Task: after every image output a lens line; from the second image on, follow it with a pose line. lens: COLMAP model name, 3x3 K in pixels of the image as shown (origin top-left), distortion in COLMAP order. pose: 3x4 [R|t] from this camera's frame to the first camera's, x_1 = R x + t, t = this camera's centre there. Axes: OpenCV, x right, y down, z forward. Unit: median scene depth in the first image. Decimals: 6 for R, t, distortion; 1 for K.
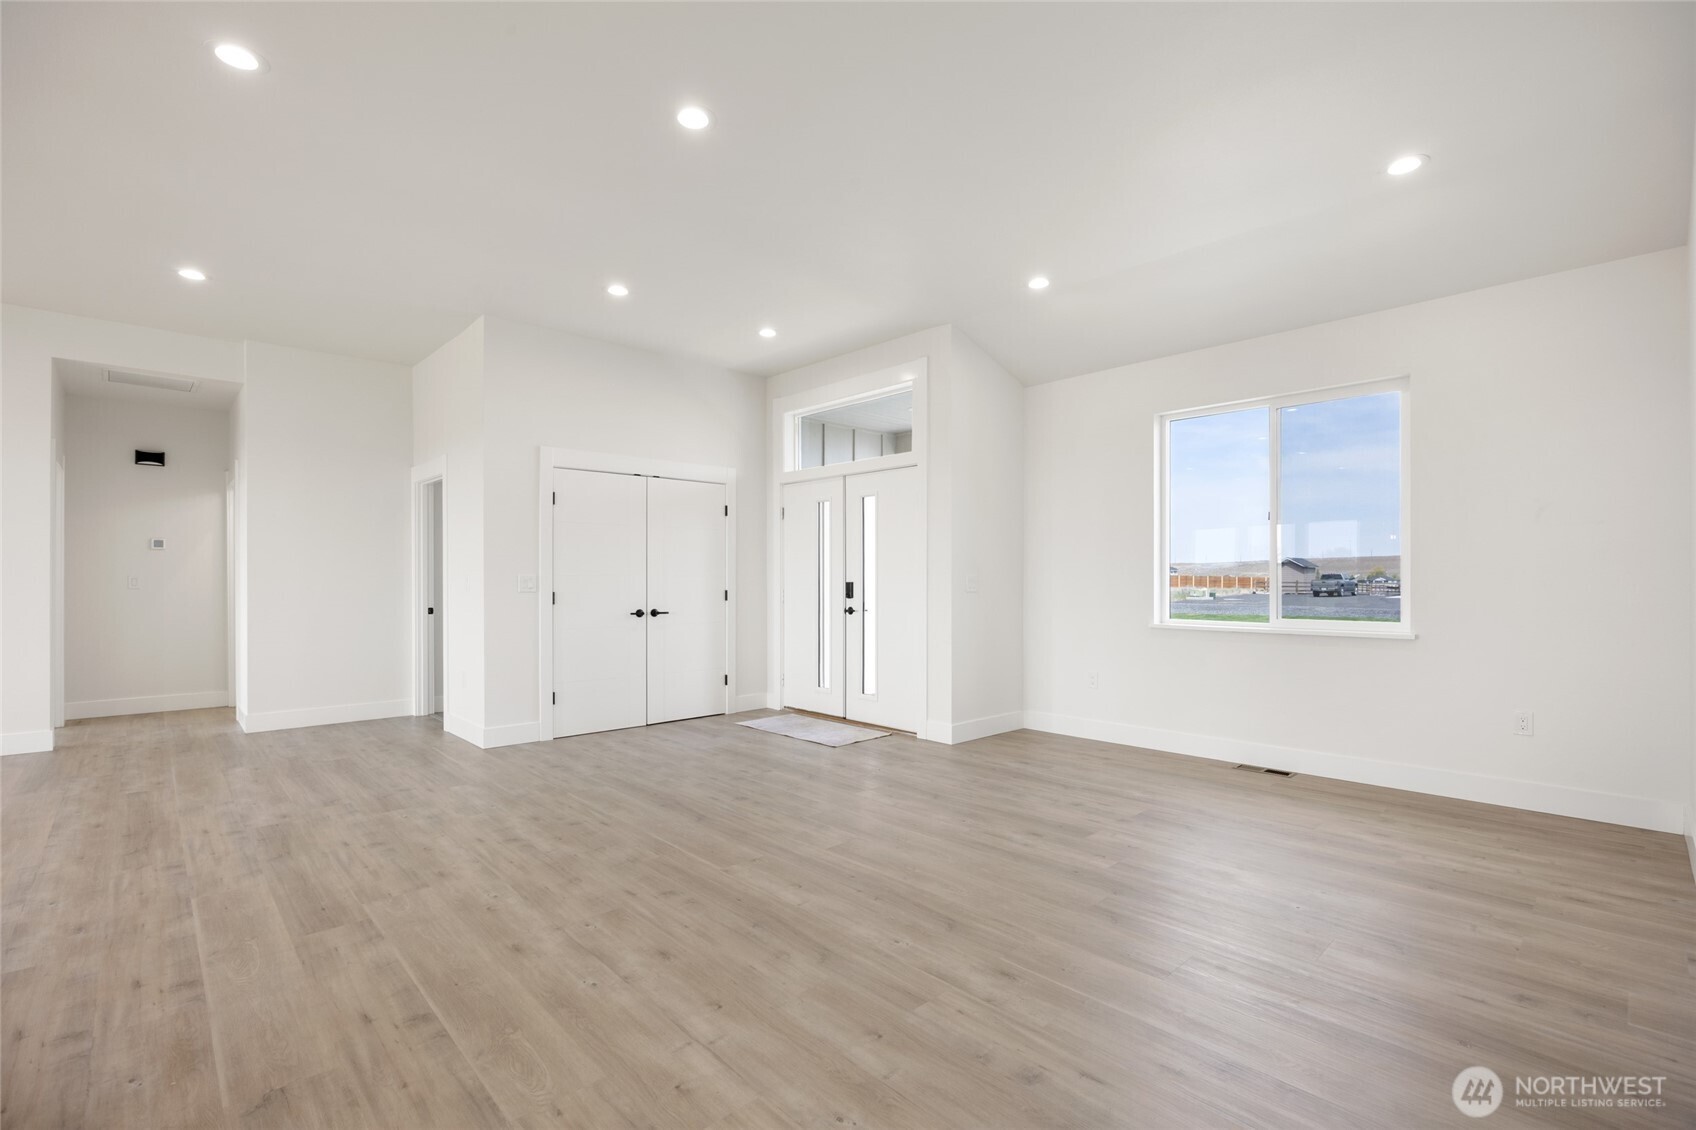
lens RADIAL K [[752.1, 0, 849.1], [0, 752.1, 595.4], [0, 0, 1]] dist [-0.010903, -0.000604]
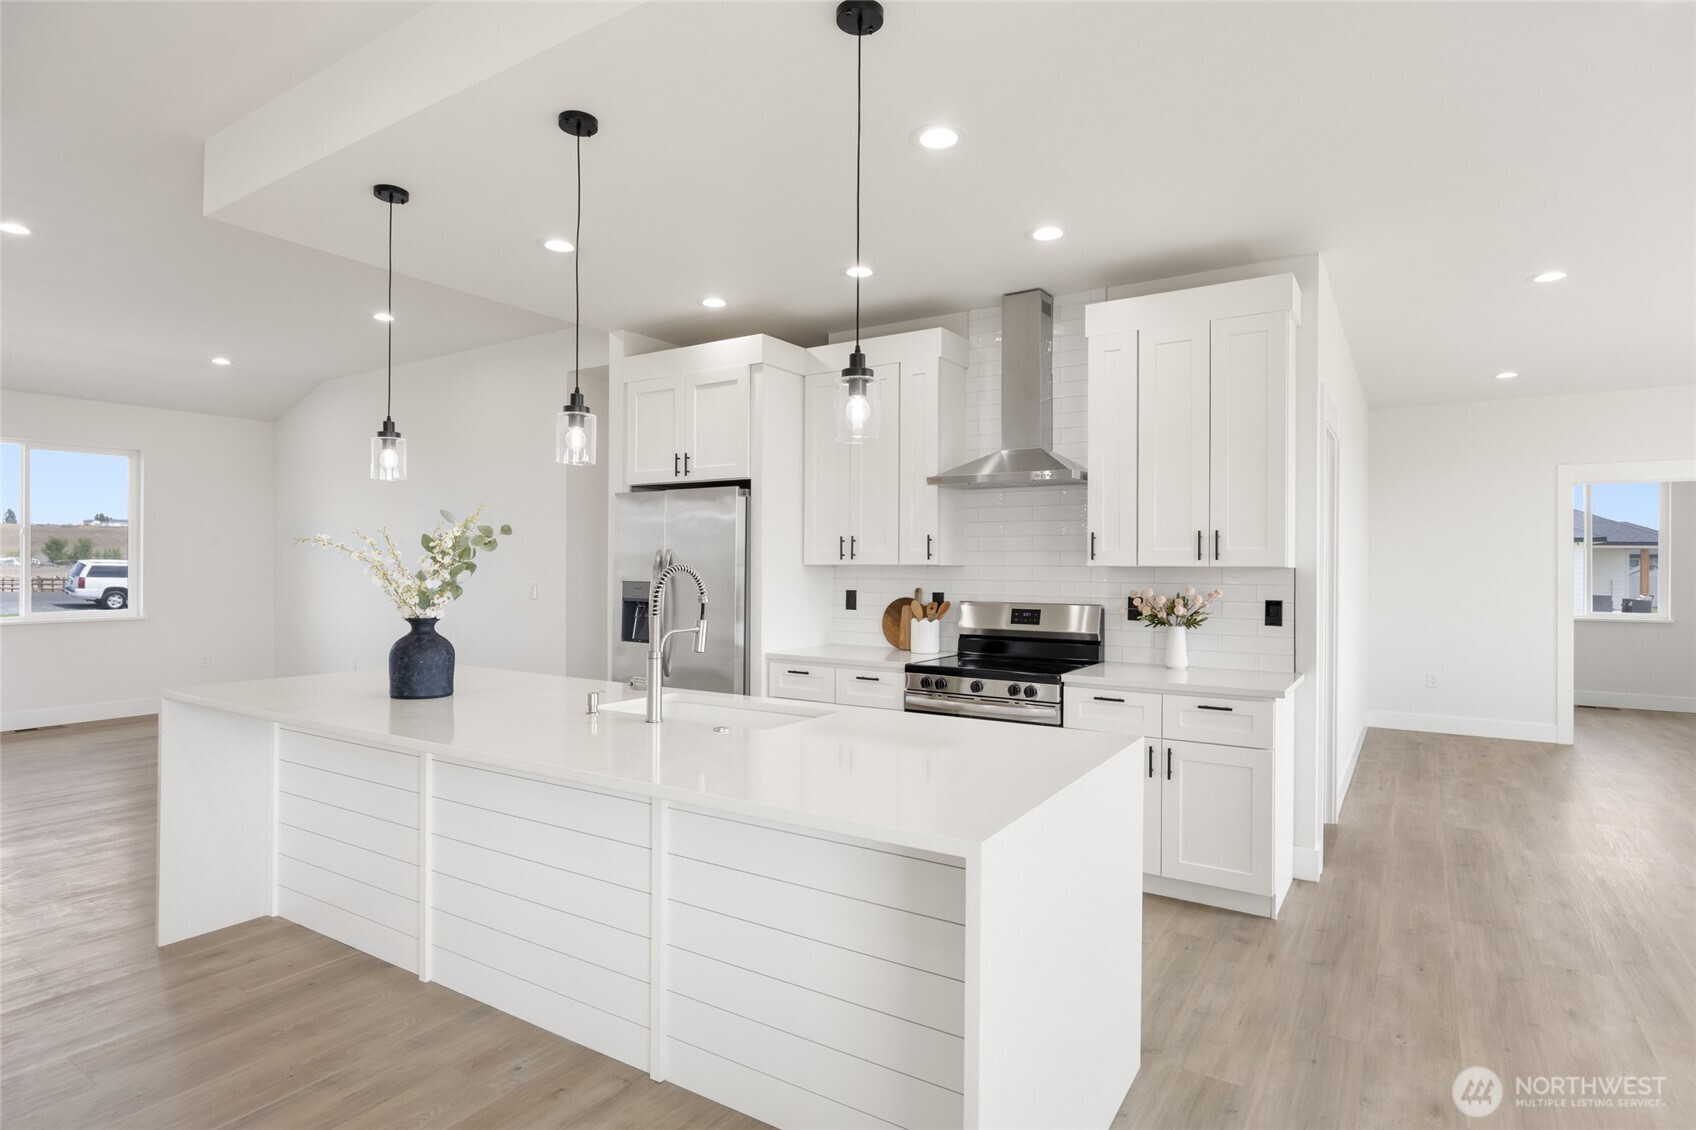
lens RADIAL K [[884.2, 0, 852.6], [0, 884.2, 560.5], [0, 0, 1]] dist [-0.006482, 0.001011]
pose [[-0.237898, 0.006408, 0.971269, -1.580602], [0.015364, 0.999878, -0.002834, -0.041506], [-0.971169, 0.014249, -0.237967, -0.018753]]
